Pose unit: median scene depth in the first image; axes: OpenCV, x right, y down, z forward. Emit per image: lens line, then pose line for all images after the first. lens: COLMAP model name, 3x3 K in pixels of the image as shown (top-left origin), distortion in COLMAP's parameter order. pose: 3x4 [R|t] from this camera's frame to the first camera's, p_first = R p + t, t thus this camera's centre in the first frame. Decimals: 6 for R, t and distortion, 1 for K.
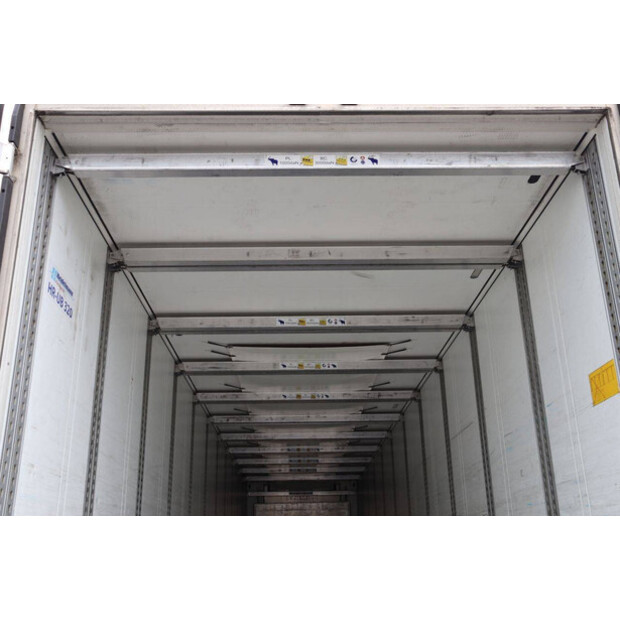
lens RADIAL K [[695.3, 0, 312.1], [0, 695.3, 311.7], [0, 0, 1]] dist [-0.004038, 0.000000]
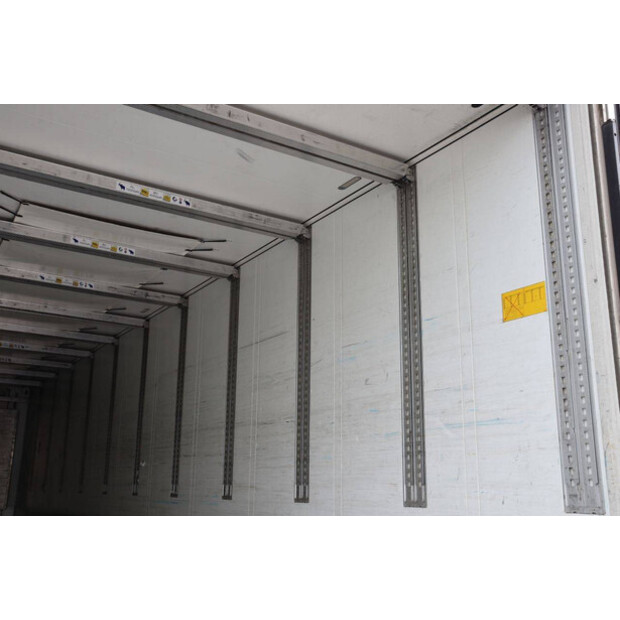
lens RADIAL K [[695.3, 0, 295.0], [0, 695.3, 314.9], [0, 0, 1]] dist [-0.004038, 0.000000]
pose [[0.866241, 0.158630, 0.473776, -0.200412], [-0.206042, 0.977290, 0.049506, 0.069155], [-0.455163, -0.140502, 0.879253, 0.094030]]
